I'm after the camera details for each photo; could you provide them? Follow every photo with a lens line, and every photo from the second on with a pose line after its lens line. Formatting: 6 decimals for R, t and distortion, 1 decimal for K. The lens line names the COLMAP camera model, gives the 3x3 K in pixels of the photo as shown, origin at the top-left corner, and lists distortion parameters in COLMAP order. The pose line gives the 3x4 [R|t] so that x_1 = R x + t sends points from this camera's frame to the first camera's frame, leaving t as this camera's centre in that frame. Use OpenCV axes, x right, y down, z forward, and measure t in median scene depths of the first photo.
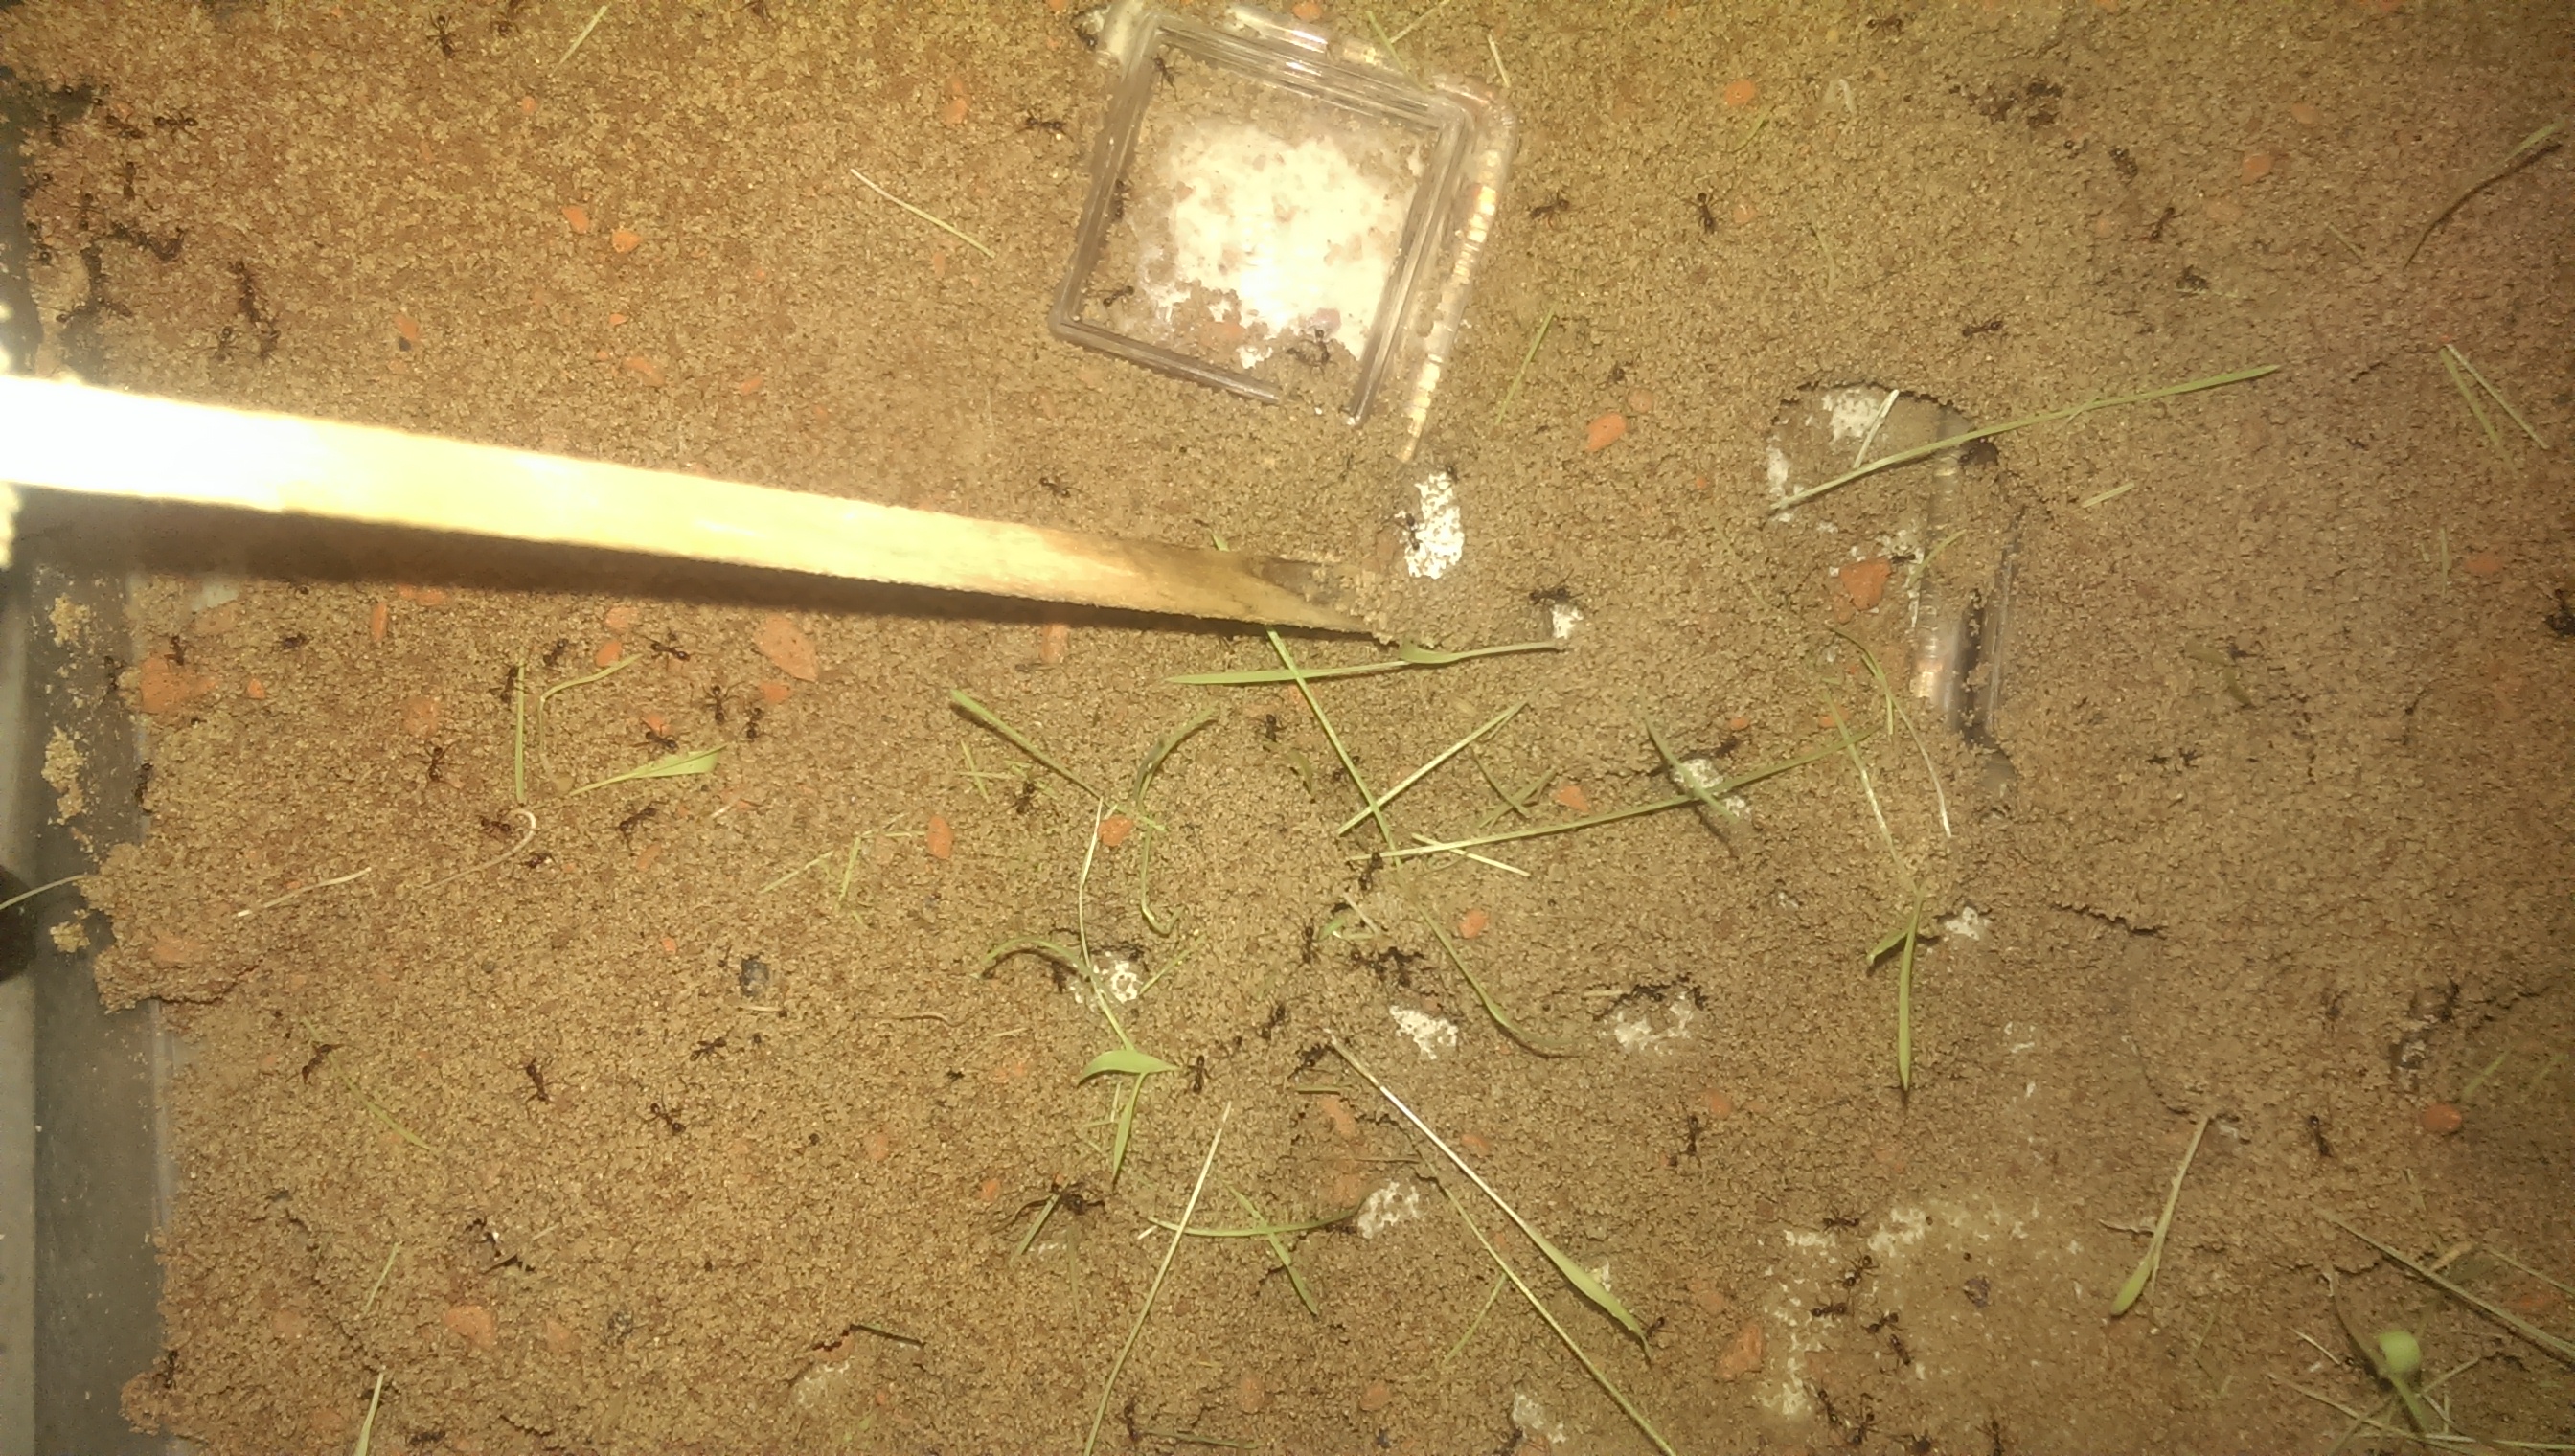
lens RADIAL K [[2123.2, 0, 1287.5], [0, 2123.2, 728.0], [0, 0, 1]] dist [0.153462, -0.208601]
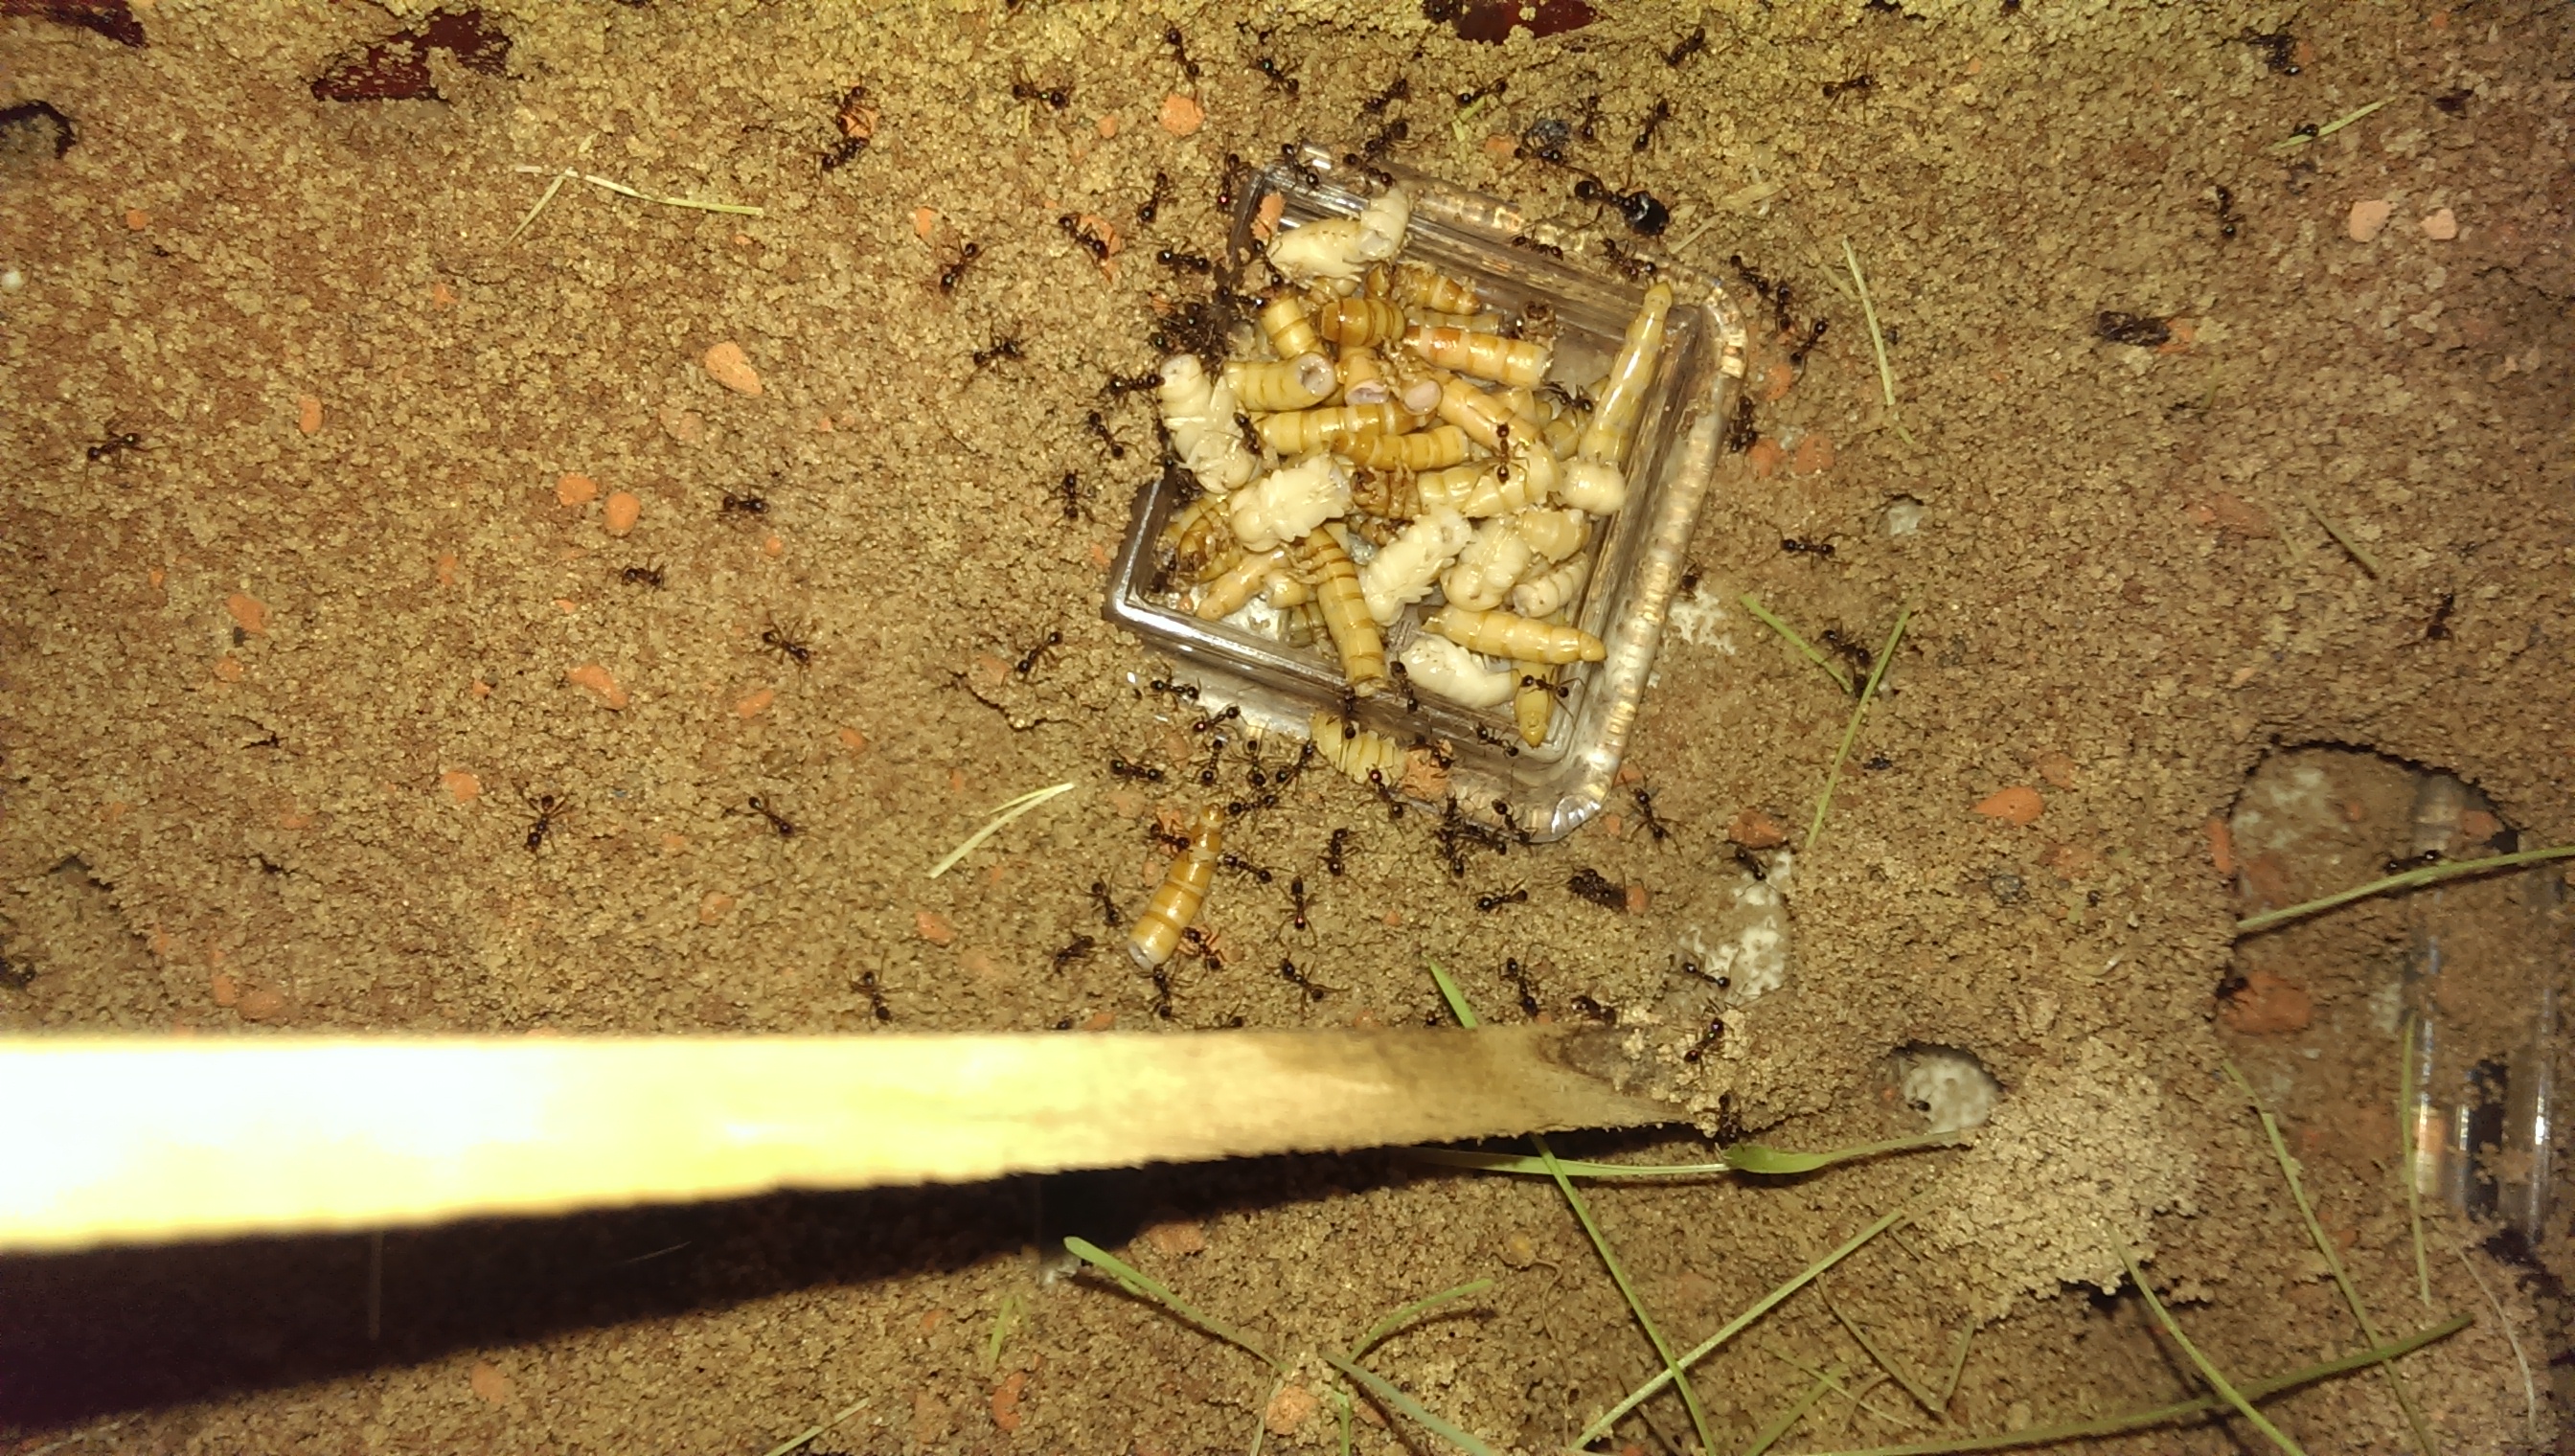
lens RADIAL K [[2108.4, 0, 1298.6], [0, 2108.4, 733.4], [0, 0, 1]] dist [0.123031, -0.202291]
pose [[0.998307, 0.026411, 0.051821, -0.113798], [-0.023510, 0.998165, -0.055809, -0.118911], [-0.053200, 0.054496, 0.997096, 0.322054]]
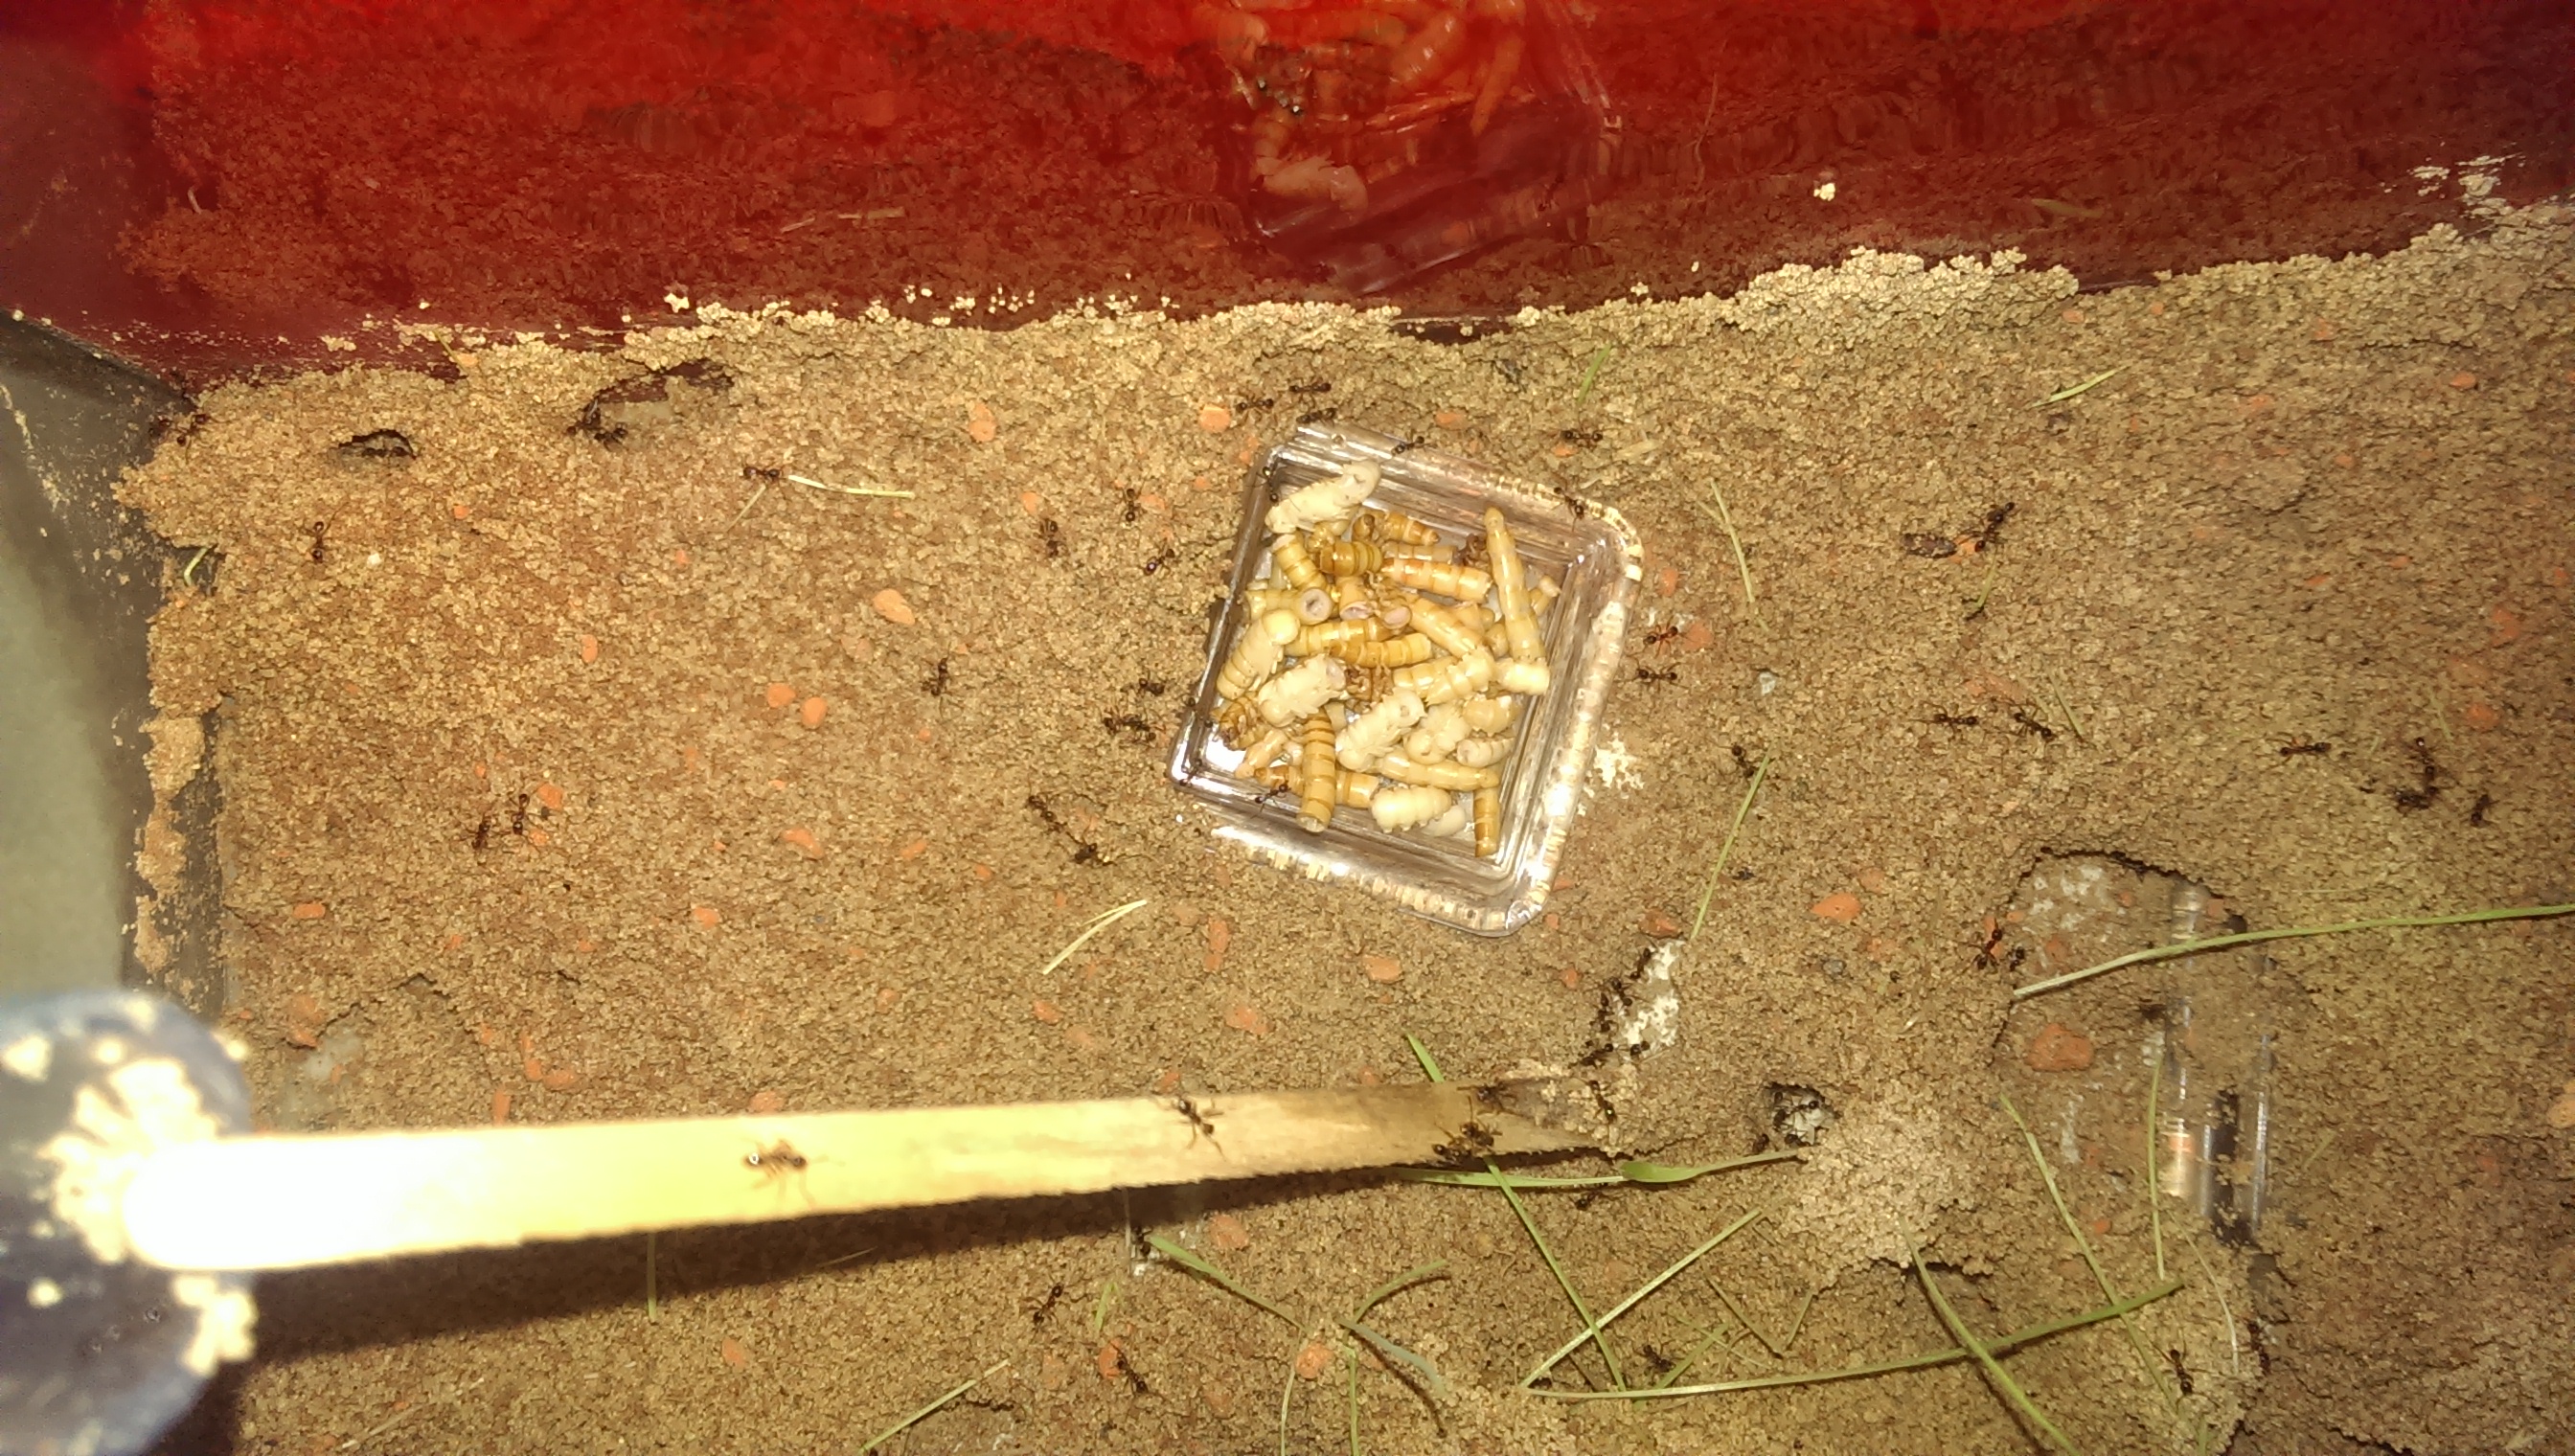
lens RADIAL K [[2123.2, 0, 1287.5], [0, 2123.2, 728.0], [0, 0, 1]] dist [0.153462, -0.208601]
pose [[0.999853, 0.002786, 0.016914, -0.104603], [-0.001626, 0.997668, -0.068235, -0.152849], [-0.017065, 0.068197, 0.997526, 0.064956]]
